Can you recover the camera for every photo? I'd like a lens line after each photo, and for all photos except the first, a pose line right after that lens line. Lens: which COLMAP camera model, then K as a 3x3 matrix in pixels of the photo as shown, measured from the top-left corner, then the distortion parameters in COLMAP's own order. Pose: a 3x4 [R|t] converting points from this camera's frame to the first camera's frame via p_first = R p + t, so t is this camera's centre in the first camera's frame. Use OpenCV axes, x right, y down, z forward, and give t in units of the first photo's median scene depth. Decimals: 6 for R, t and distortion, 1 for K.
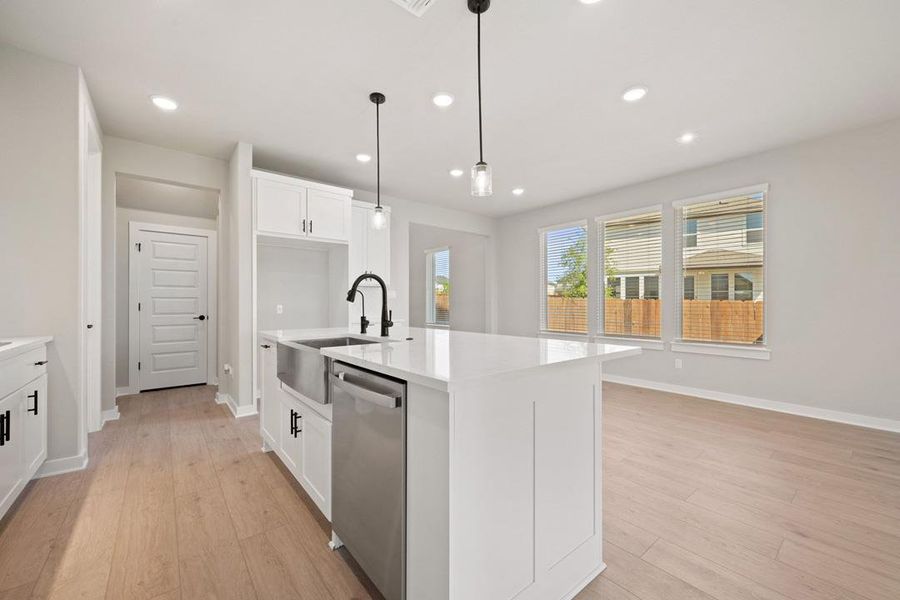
lens RADIAL K [[355.6, 0, 450.6], [0, 355.6, 303.2], [0, 0, 1]] dist [0.001254, -0.000422]
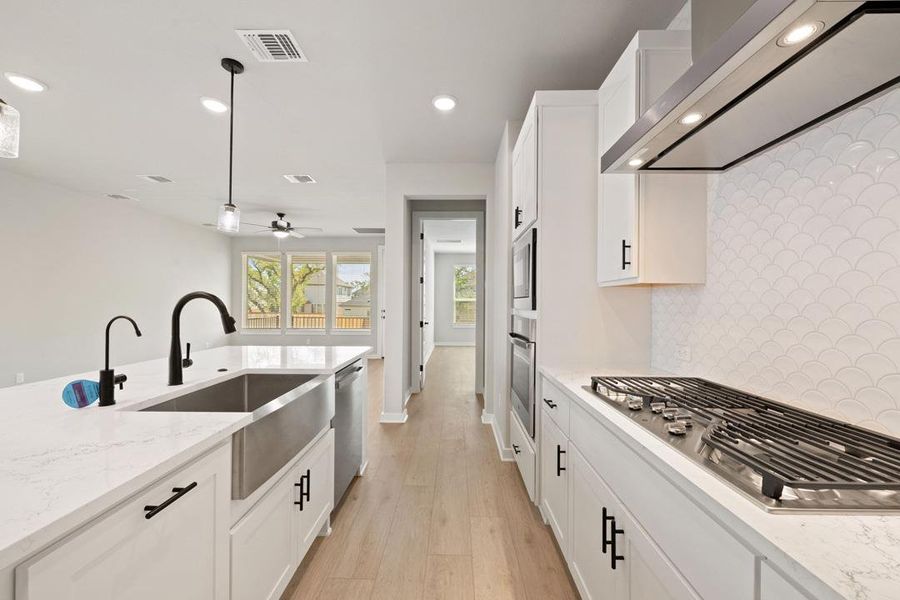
lens RADIAL K [[355.6, 0, 450.6], [0, 355.6, 303.2], [0, 0, 1]] dist [0.001254, -0.000422]
pose [[-0.765439, -0.004007, 0.643496, -0.684616], [-0.007200, 0.999971, -0.002338, -0.041886], [-0.643468, -0.006423, -0.765446, 0.805240]]
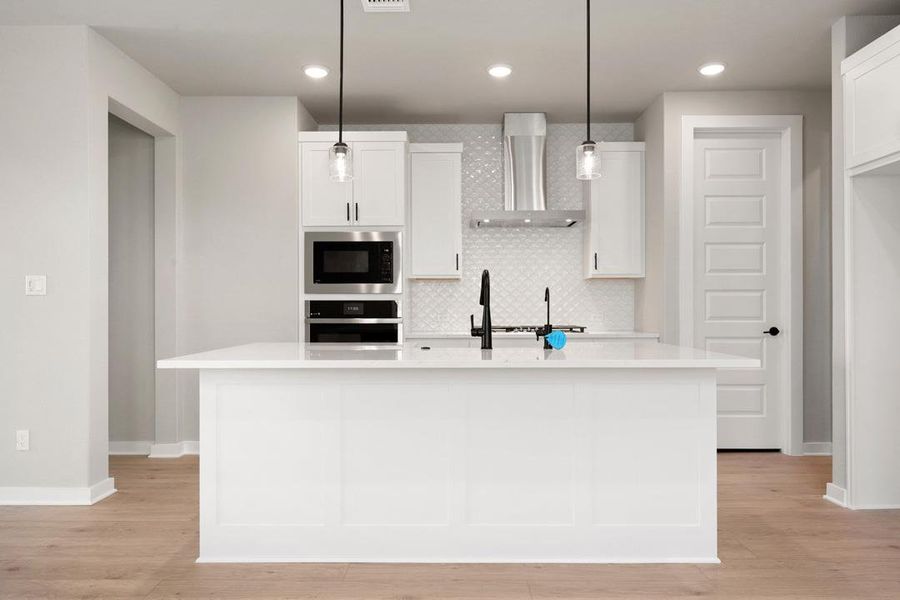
lens RADIAL K [[598.2, 0, 448.9], [0, 598.2, 302.7], [0, 0, 1]] dist [0.000894, 0.000372]
pose [[-0.641946, -0.003408, -0.766743, 0.581914], [0.006214, 0.999934, -0.009647, 0.003044], [0.766725, -0.010958, -0.641882, 1.203987]]
